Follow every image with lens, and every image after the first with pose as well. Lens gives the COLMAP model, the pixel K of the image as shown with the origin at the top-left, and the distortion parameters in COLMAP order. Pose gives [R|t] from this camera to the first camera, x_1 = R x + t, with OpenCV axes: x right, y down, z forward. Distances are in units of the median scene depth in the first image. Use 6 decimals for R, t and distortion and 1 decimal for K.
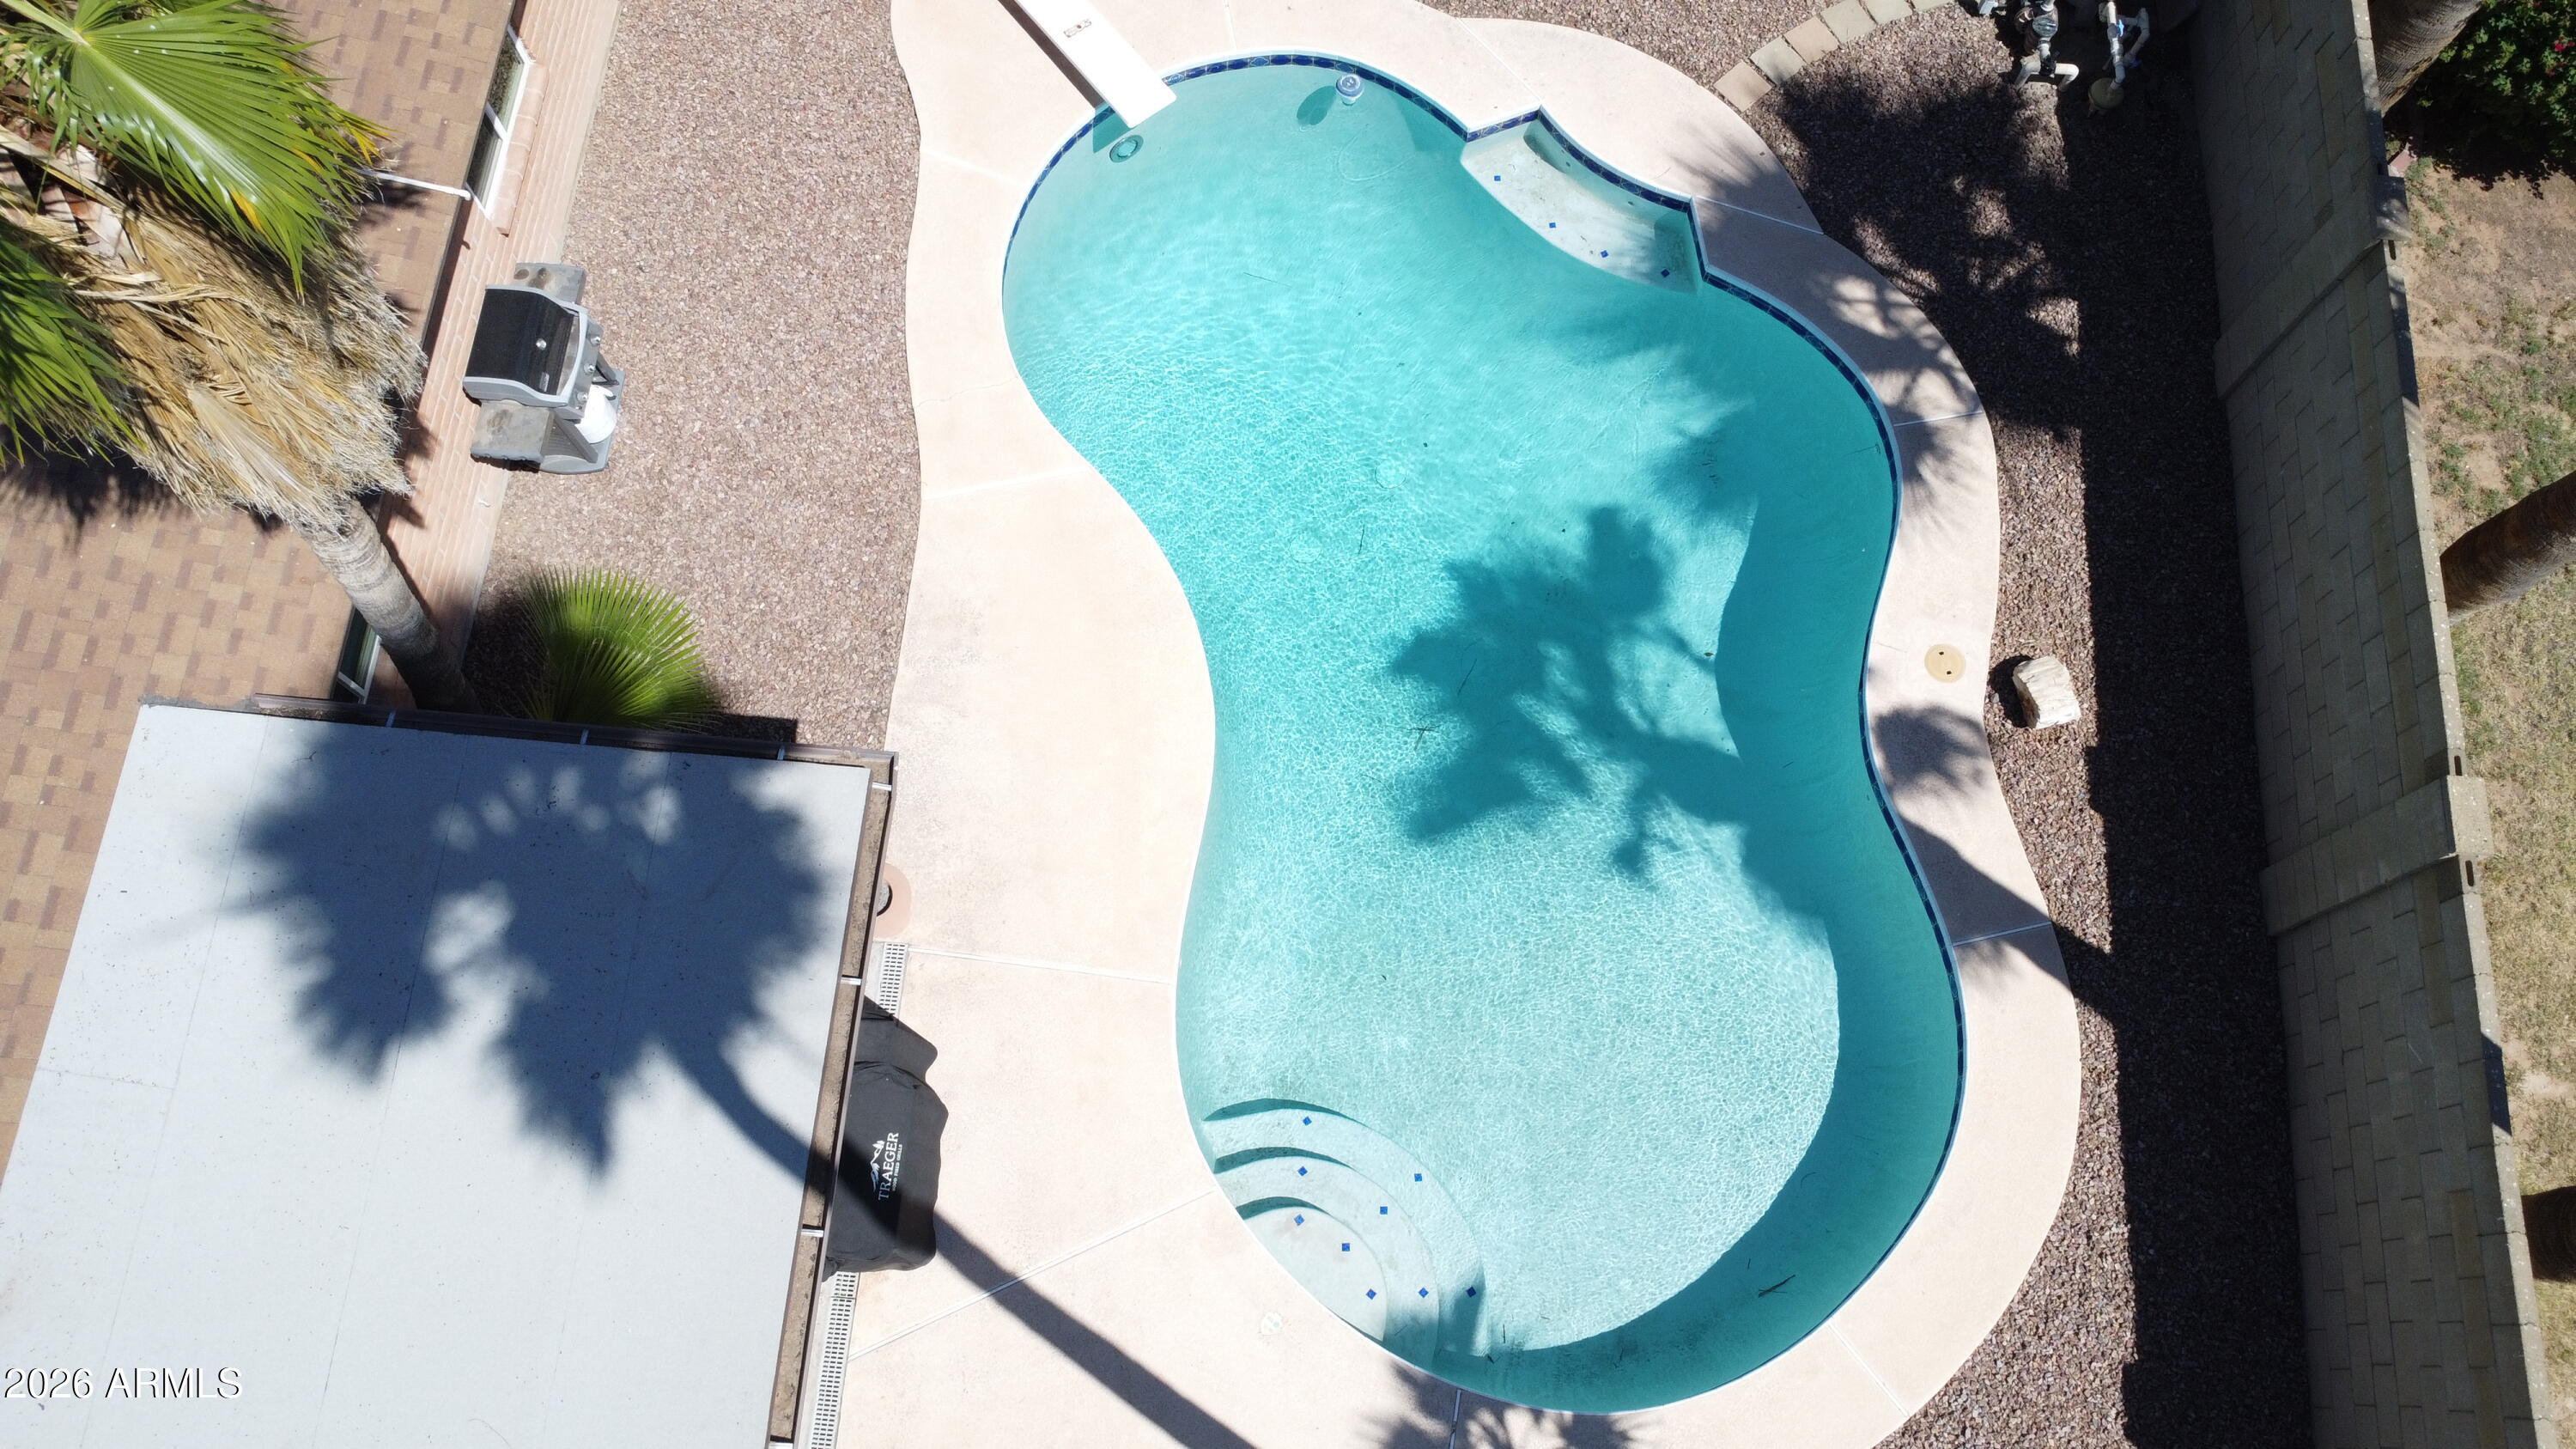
lens RADIAL K [[1861.6, 0, 1247.1], [0, 1861.6, 735.2], [0, 0, 1]] dist [-0.025452, -0.008259]
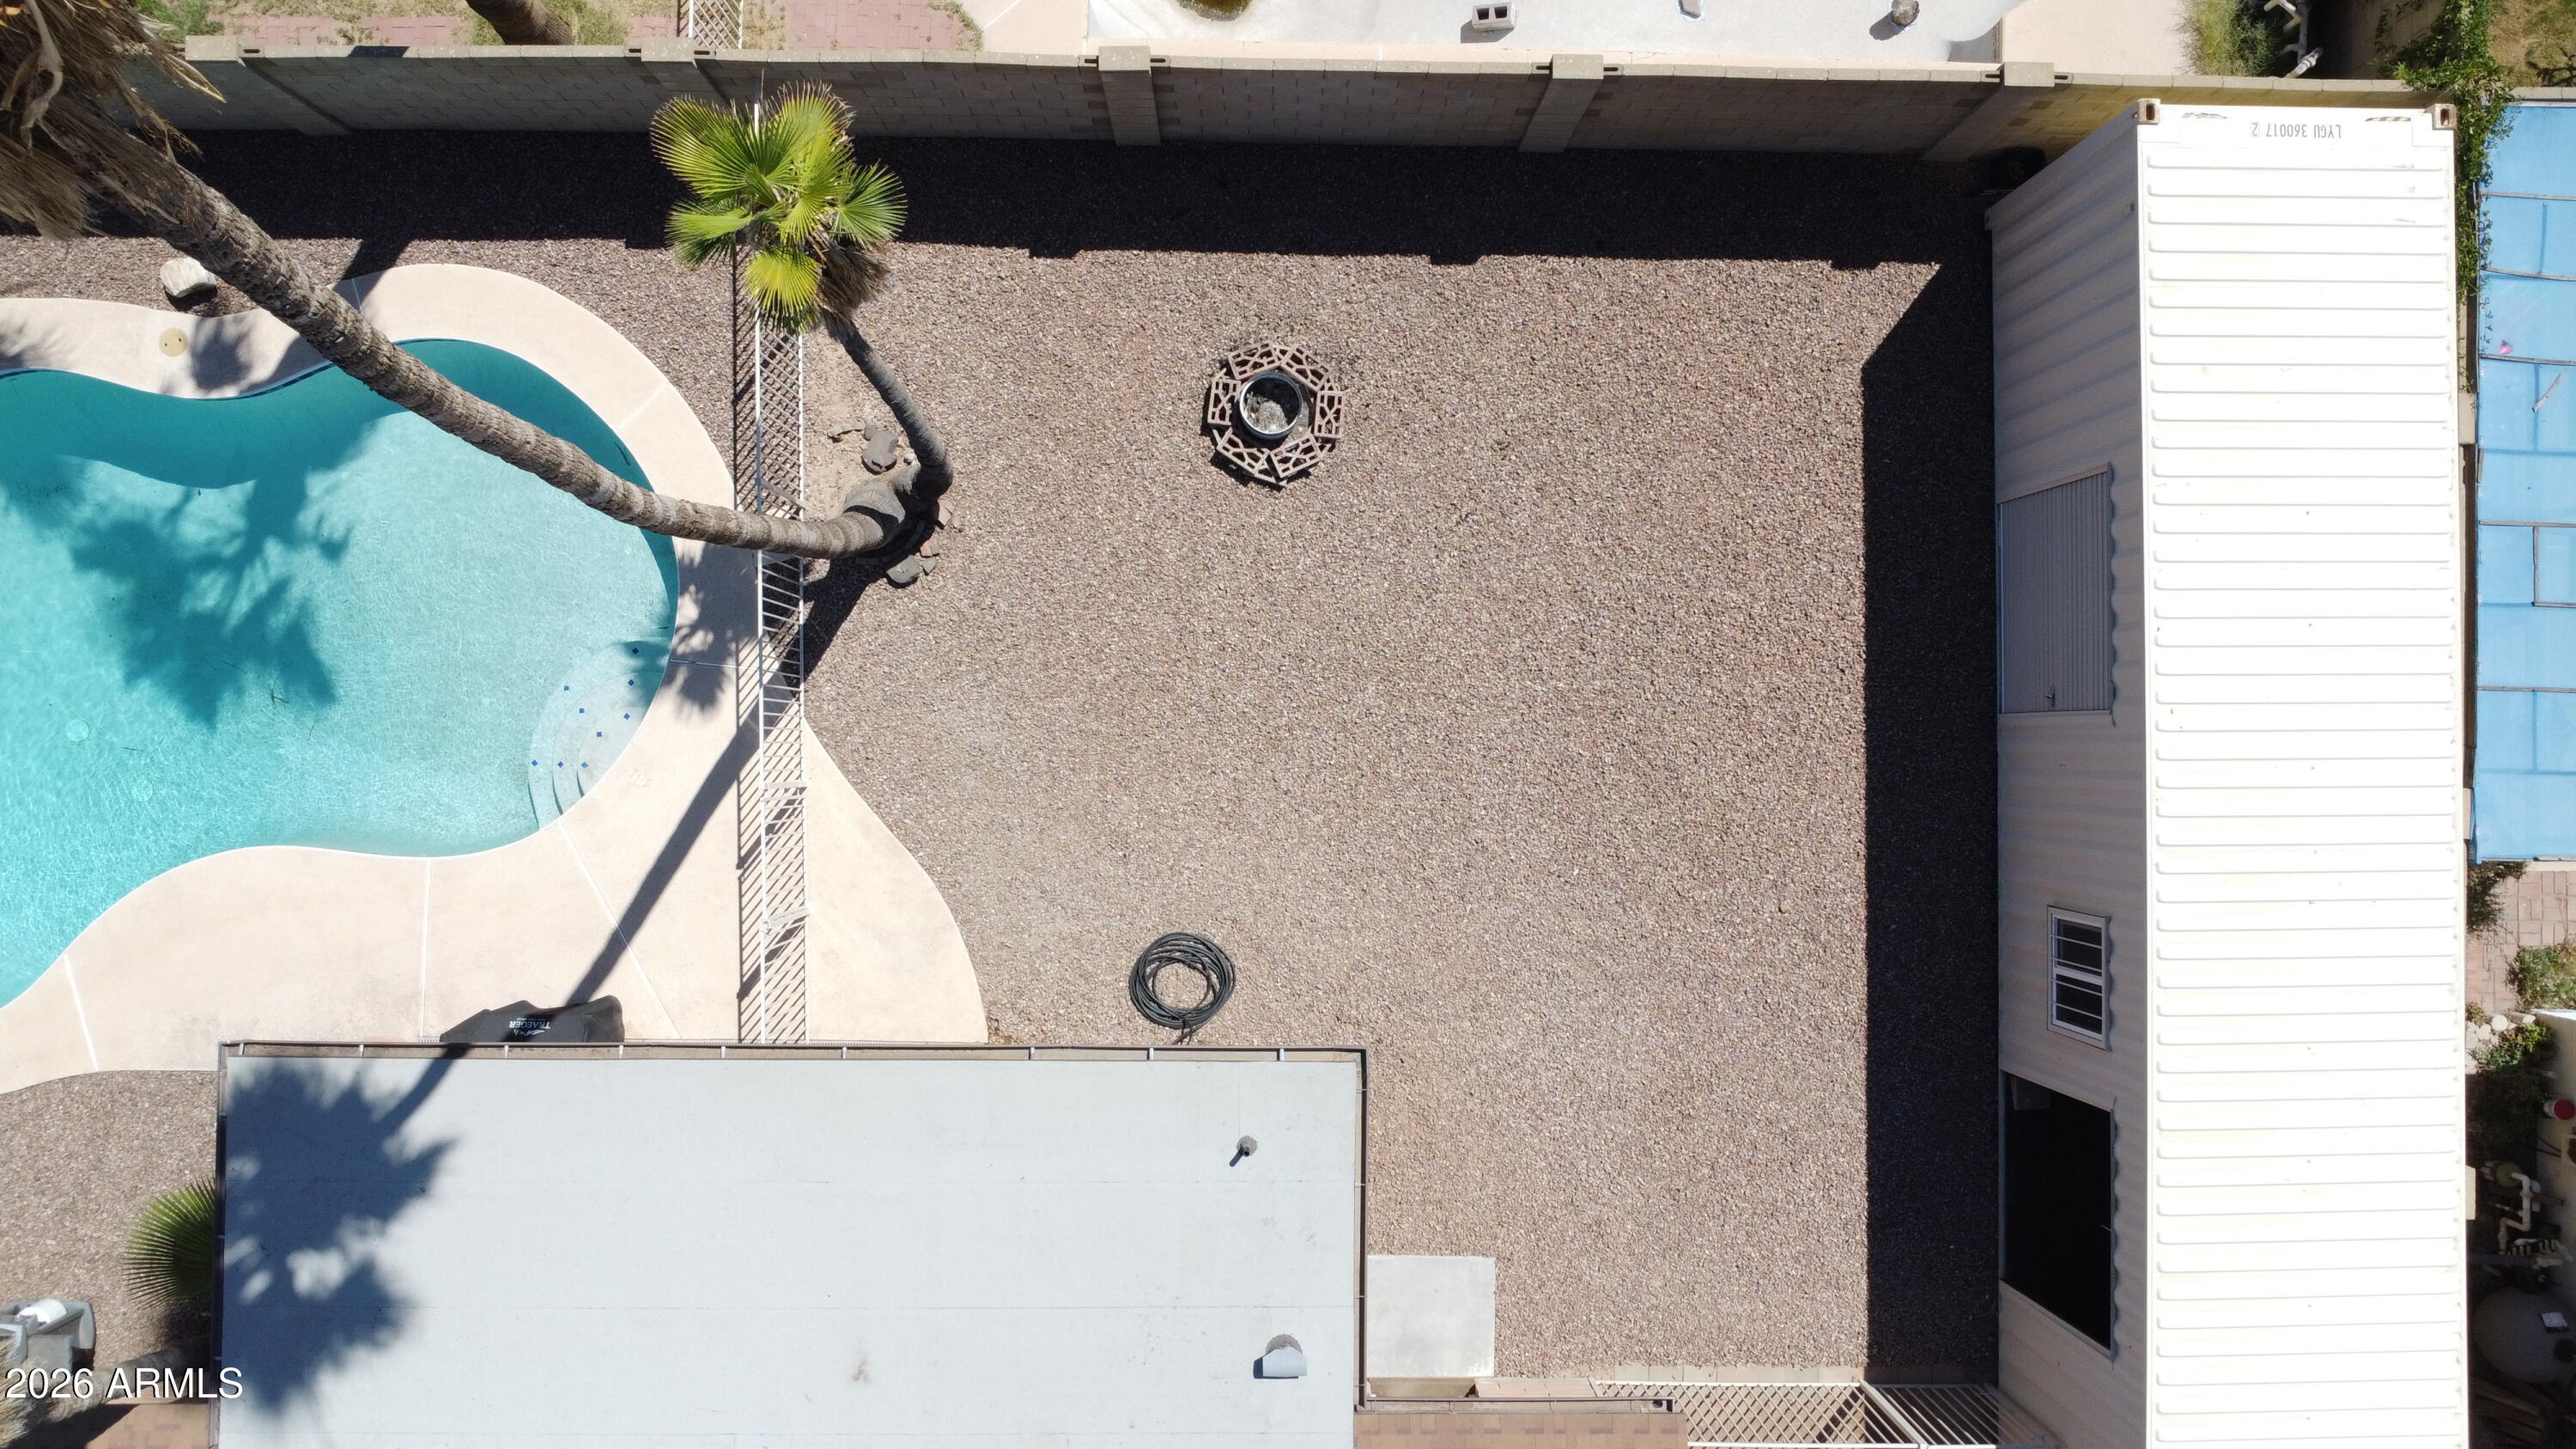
lens RADIAL K [[1861.6, 0, 1270.0], [0, 1861.6, 709.5], [0, 0, 1]] dist [-0.025452, -0.008259]
pose [[-0.076600, -0.996798, 0.022940, -0.006311], [0.937839, -0.064220, 0.341076, 0.249210], [-0.338511, 0.047640, 0.939756, -0.602181]]
